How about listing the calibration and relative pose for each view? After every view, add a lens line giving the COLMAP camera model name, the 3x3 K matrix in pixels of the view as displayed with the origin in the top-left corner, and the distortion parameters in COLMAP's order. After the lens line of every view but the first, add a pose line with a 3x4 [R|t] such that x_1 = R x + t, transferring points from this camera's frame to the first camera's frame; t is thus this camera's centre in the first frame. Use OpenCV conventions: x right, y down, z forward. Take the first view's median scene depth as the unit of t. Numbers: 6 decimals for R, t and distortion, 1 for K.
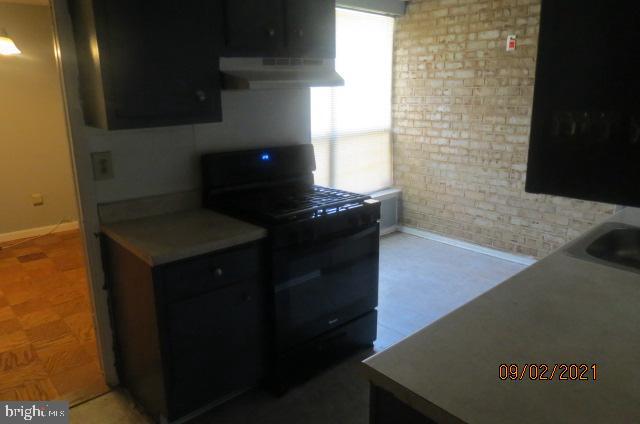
lens RADIAL K [[454.7, 0, 318.9], [0, 454.7, 212.6], [0, 0, 1]] dist [-0.034471, 0.004398]
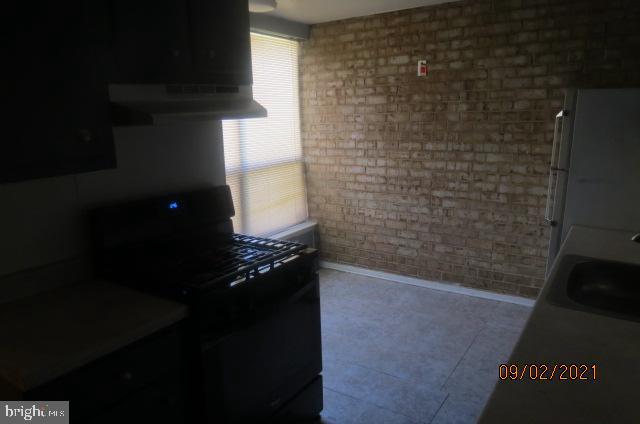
lens RADIAL K [[454.7, 0, 321.7], [0, 454.7, 212.2], [0, 0, 1]] dist [-0.034471, 0.004398]
pose [[0.970056, -0.066480, 0.233604, -0.034085], [0.078874, 0.995908, -0.044109, -0.035863], [-0.229716, 0.061213, 0.971331, 0.104253]]
